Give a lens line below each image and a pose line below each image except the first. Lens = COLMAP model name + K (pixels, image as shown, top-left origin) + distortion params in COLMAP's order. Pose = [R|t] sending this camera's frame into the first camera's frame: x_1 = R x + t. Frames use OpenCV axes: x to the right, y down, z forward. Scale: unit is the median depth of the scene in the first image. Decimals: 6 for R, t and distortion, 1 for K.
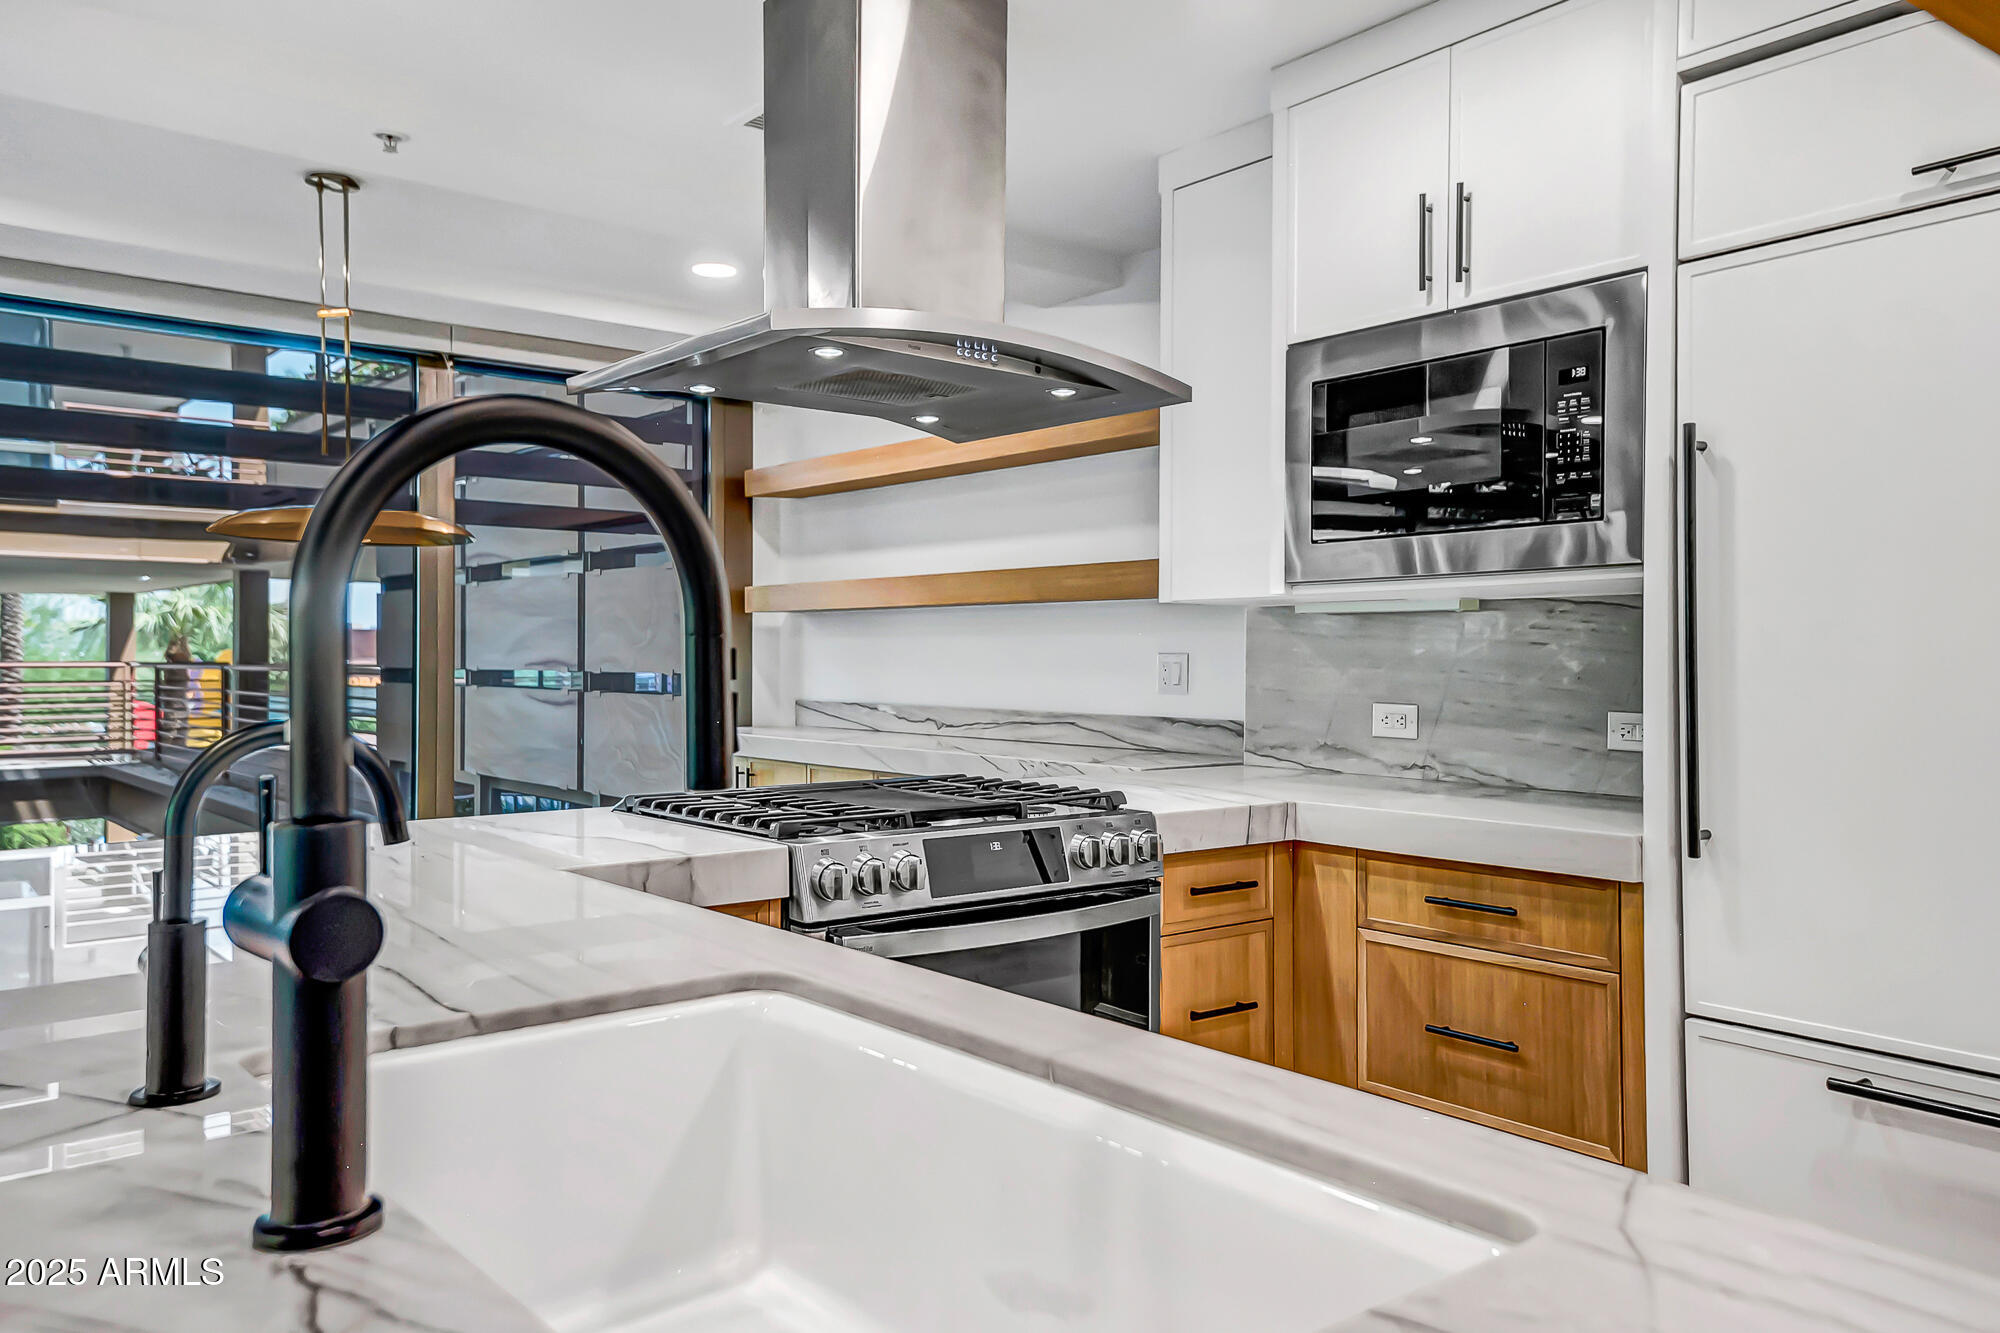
lens RADIAL K [[1477.8, 0, 986.5], [0, 1477.8, 654.3], [0, 0, 1]] dist [0.102200, 0.001920]
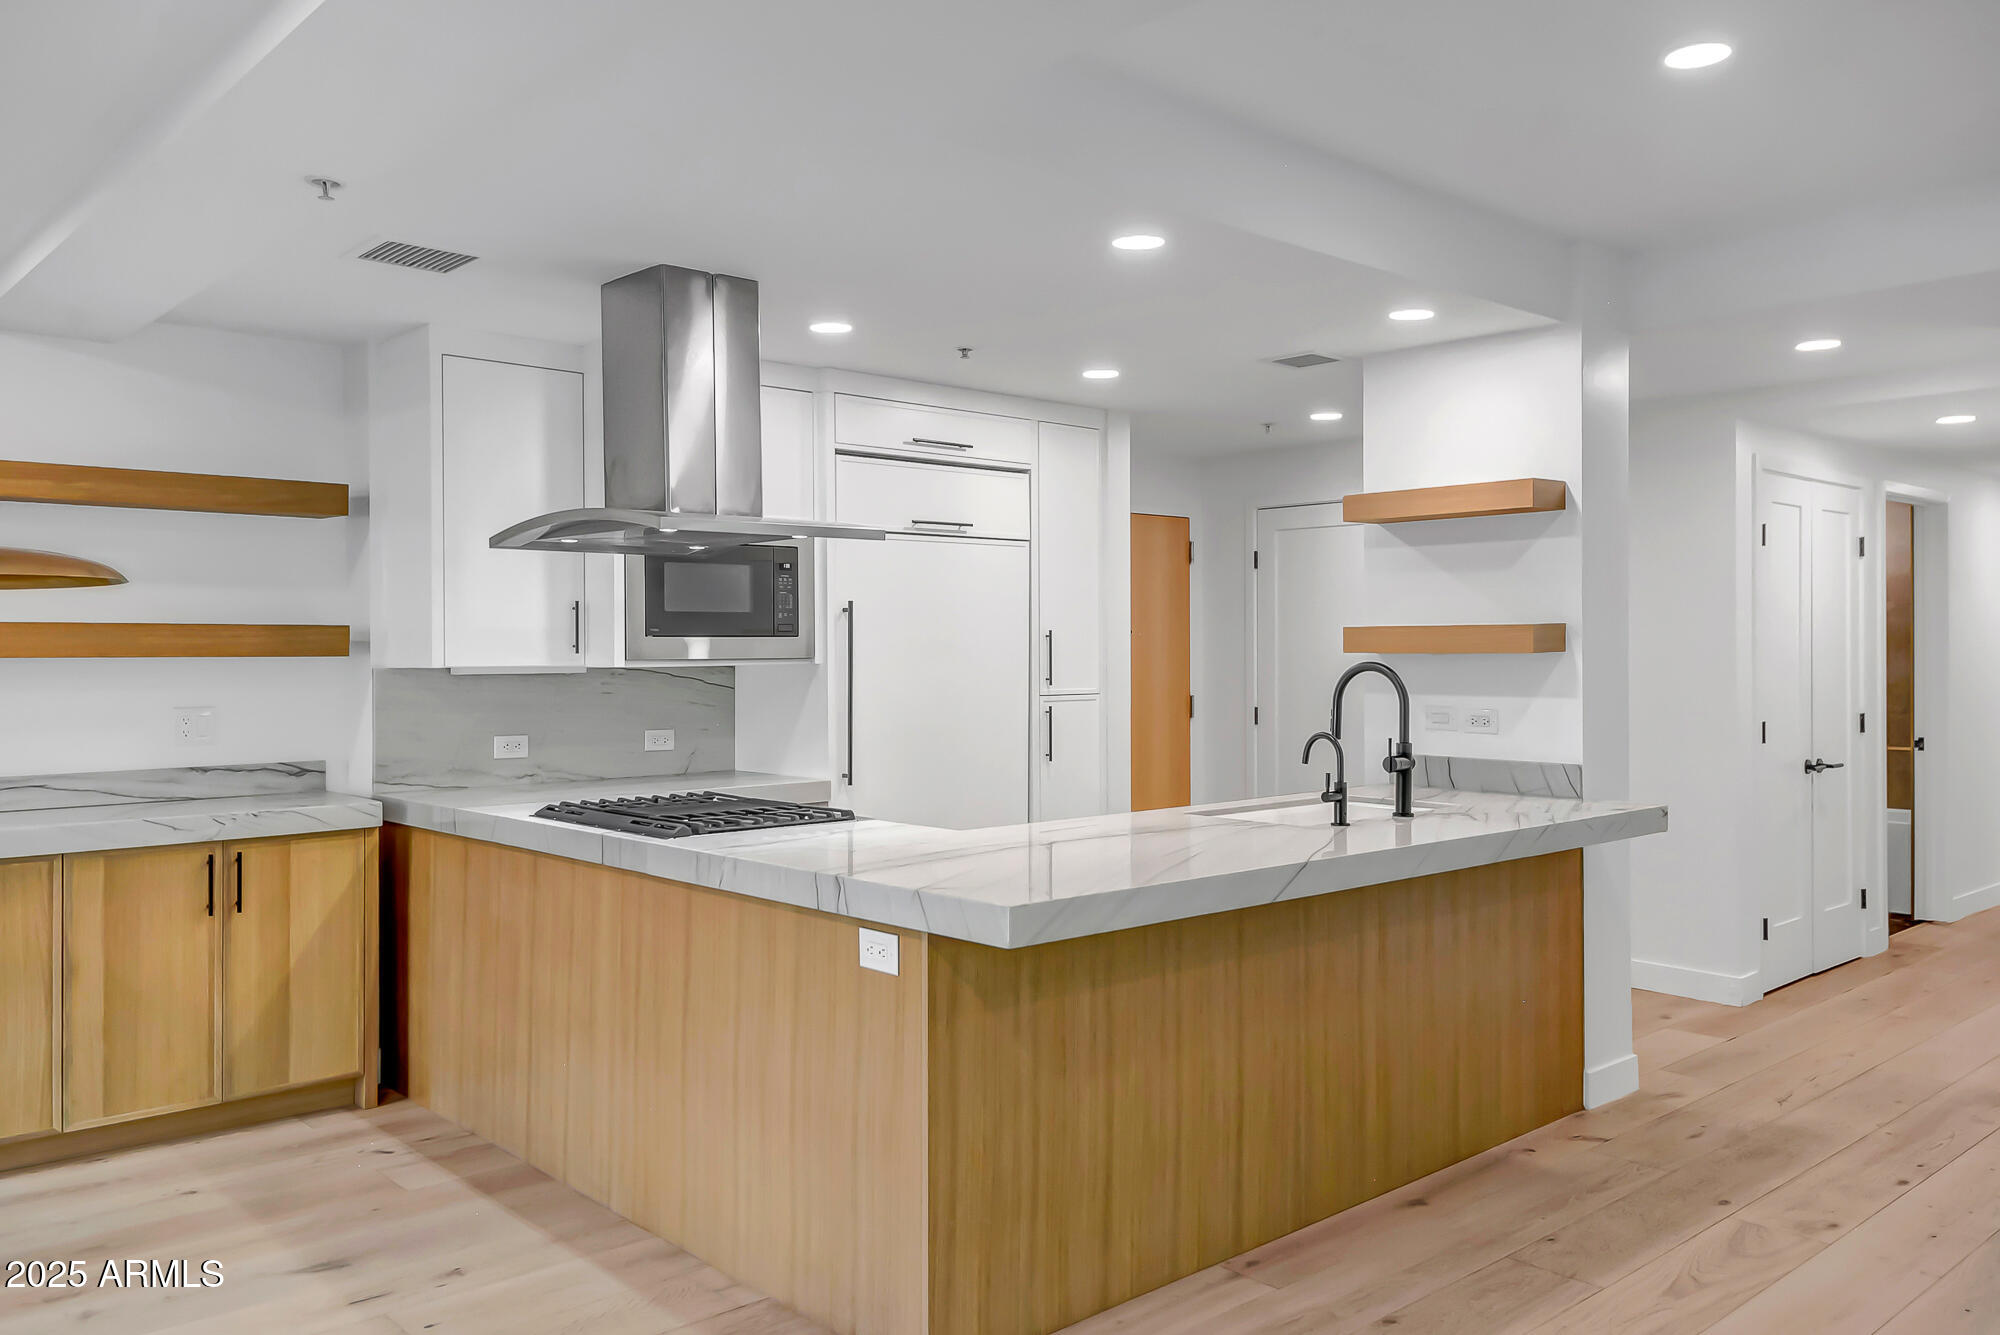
lens RADIAL K [[1518.1, 0, 1000.0], [0, 1518.1, 667.5], [0, 0, 1]] dist [0.015380, -0.001423]
pose [[-0.072618, -0.013085, 0.997274, -1.288732], [0.003207, 0.999906, 0.013353, -0.053781], [-0.997355, 0.004167, -0.072569, 0.633408]]
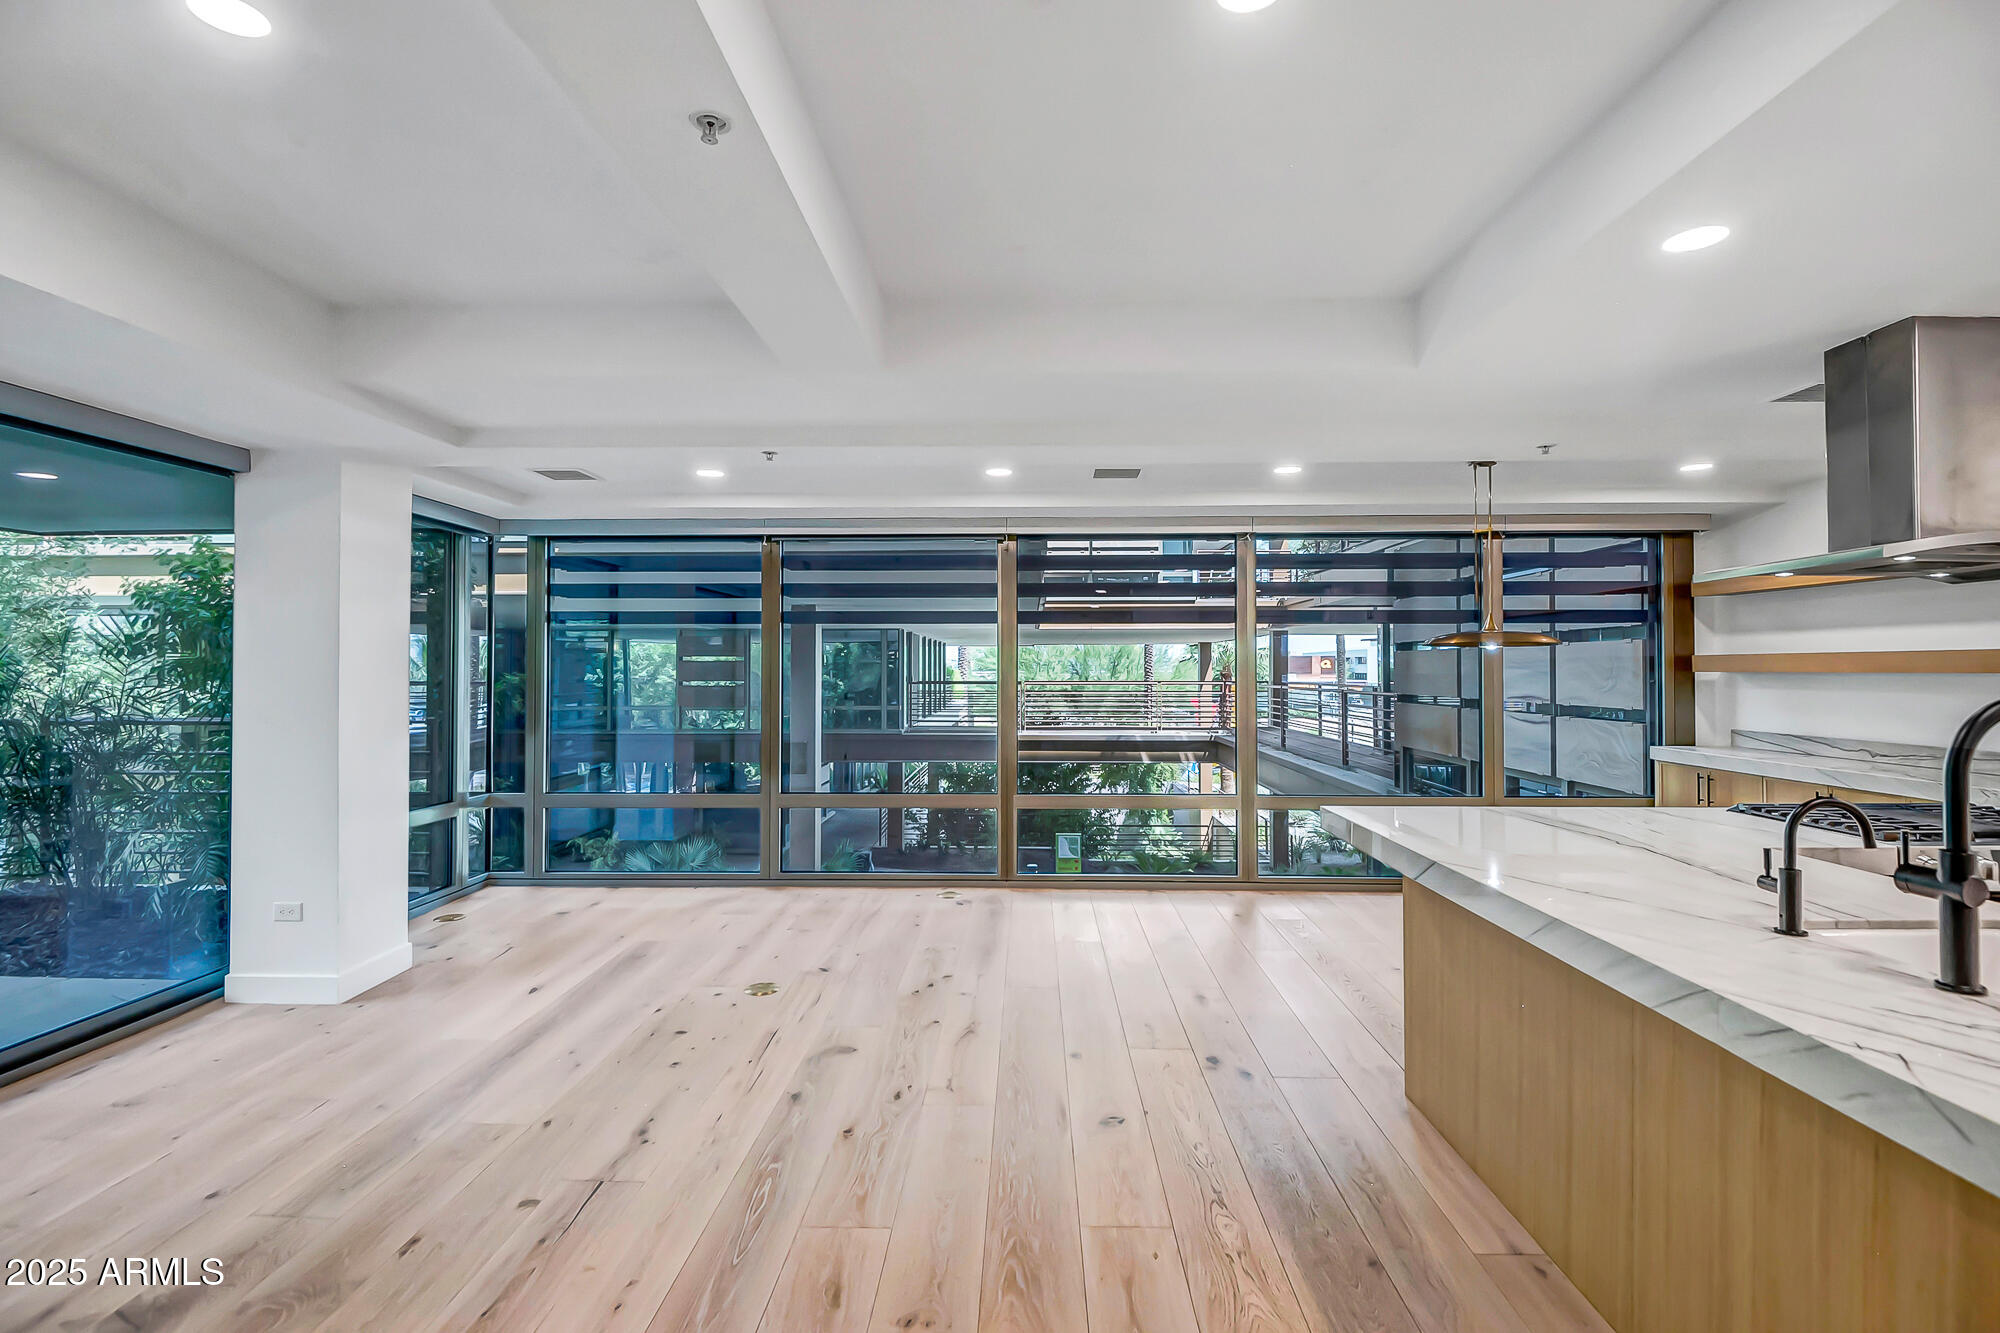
lens RADIAL K [[924.3, 0, 1006.6], [0, 924.3, 662.0], [0, 0, 1]] dist [0.002784, -0.010617]
pose [[0.765788, -0.007097, -0.643054, -0.155022], [0.001486, 0.999956, -0.009267, -0.052354], [0.643091, 0.006141, 0.765765, -0.332582]]
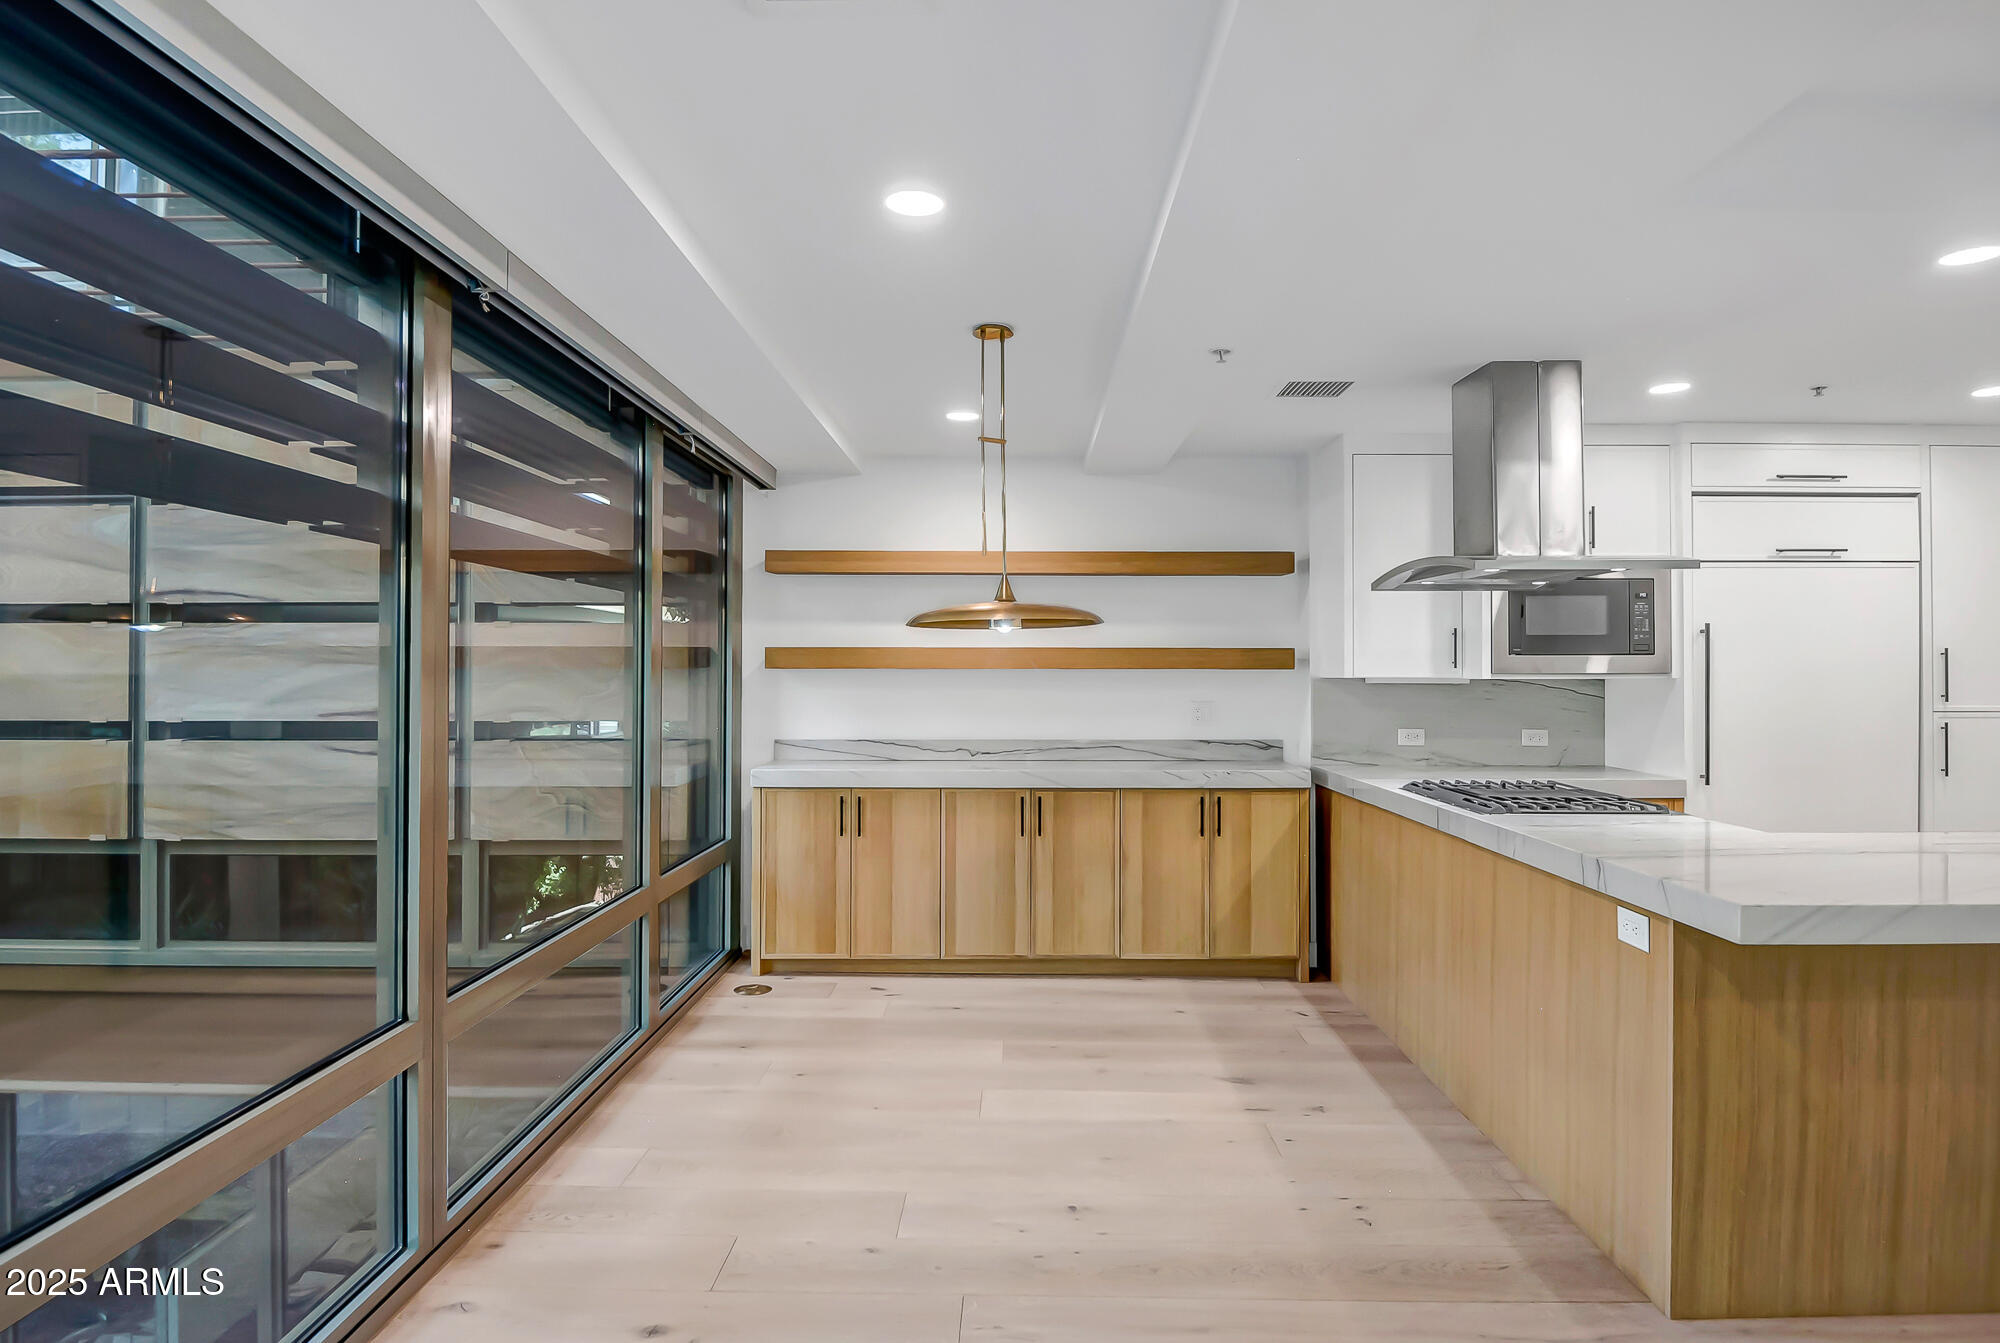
lens RADIAL K [[1095.4, 0, 1018.2], [0, 1095.4, 669.2], [0, 0, 1]] dist [0.017988, -0.029236]
pose [[0.617877, -0.002765, 0.786270, -1.232886], [-0.000310, 0.999993, 0.003761, -0.052737], [-0.786275, -0.002568, 0.617872, 0.510633]]
